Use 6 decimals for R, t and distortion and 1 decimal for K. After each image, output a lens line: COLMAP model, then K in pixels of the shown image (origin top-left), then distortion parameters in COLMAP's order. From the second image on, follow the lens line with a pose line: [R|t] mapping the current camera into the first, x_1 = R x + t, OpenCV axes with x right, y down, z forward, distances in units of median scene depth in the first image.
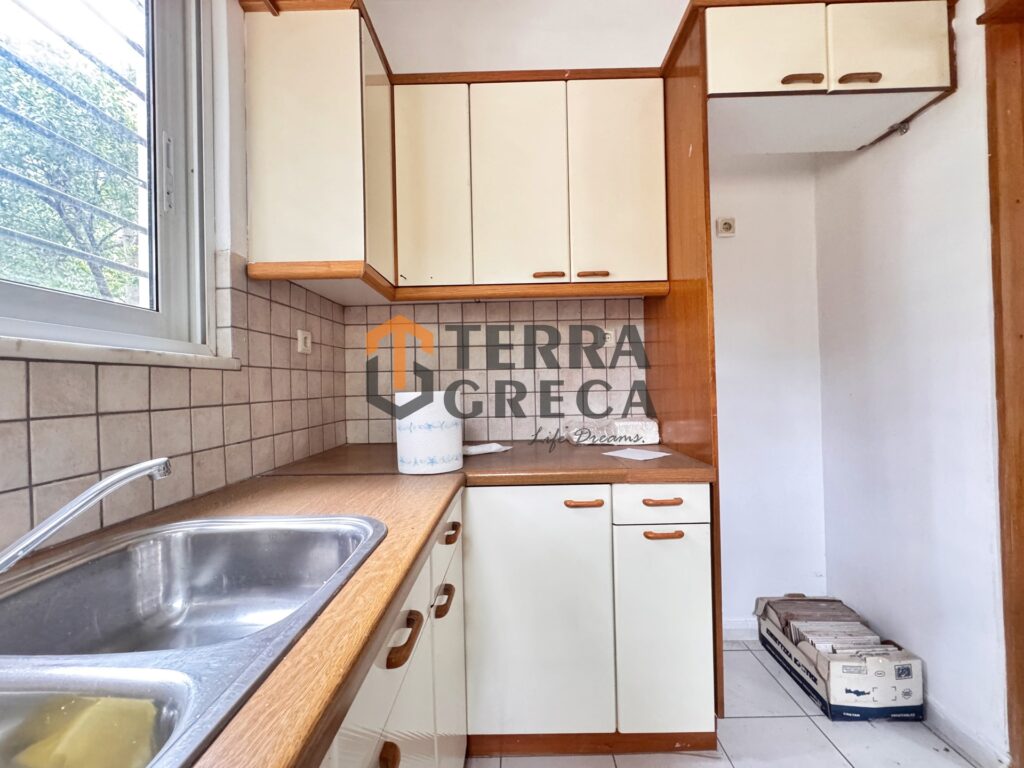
lens RADIAL K [[407.4, 0, 513.0], [0, 407.4, 384.5], [0, 0, 1]] dist [0.000353, -0.000032]
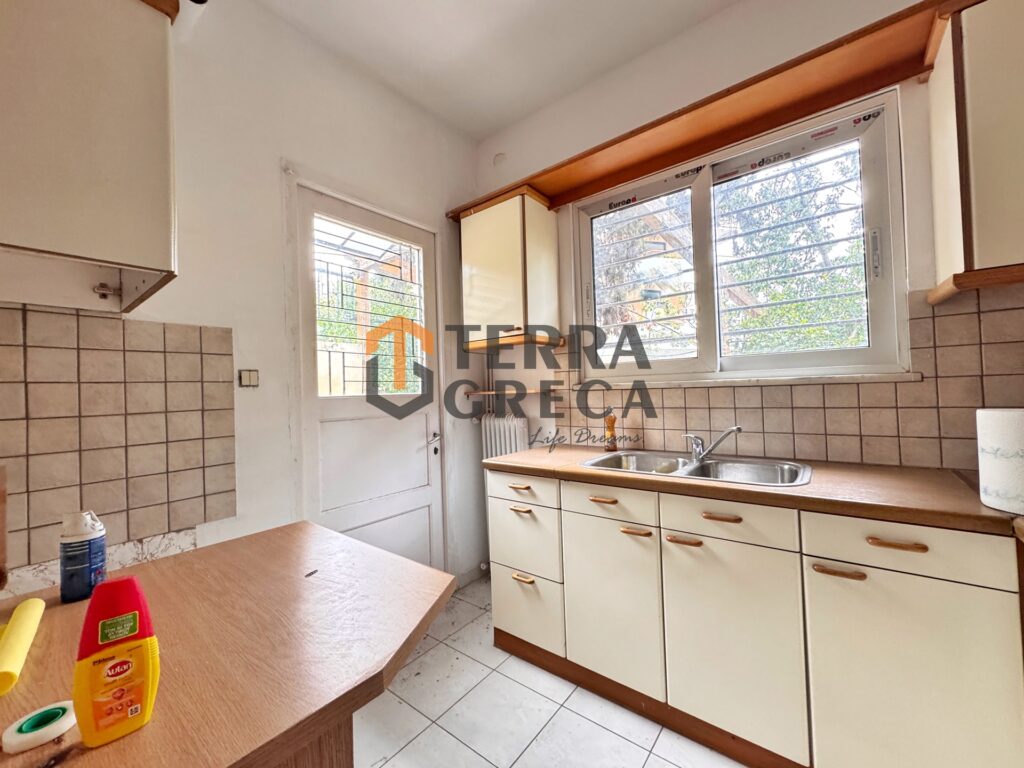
lens RADIAL K [[407.4, 0, 512.5], [0, 407.4, 382.3], [0, 0, 1]] dist [0.000353, -0.000032]
pose [[-0.611192, 0.025778, -0.791062, 1.195310], [0.048483, 0.998812, -0.004911, -0.092692], [0.789996, -0.041355, -0.611716, 0.816642]]
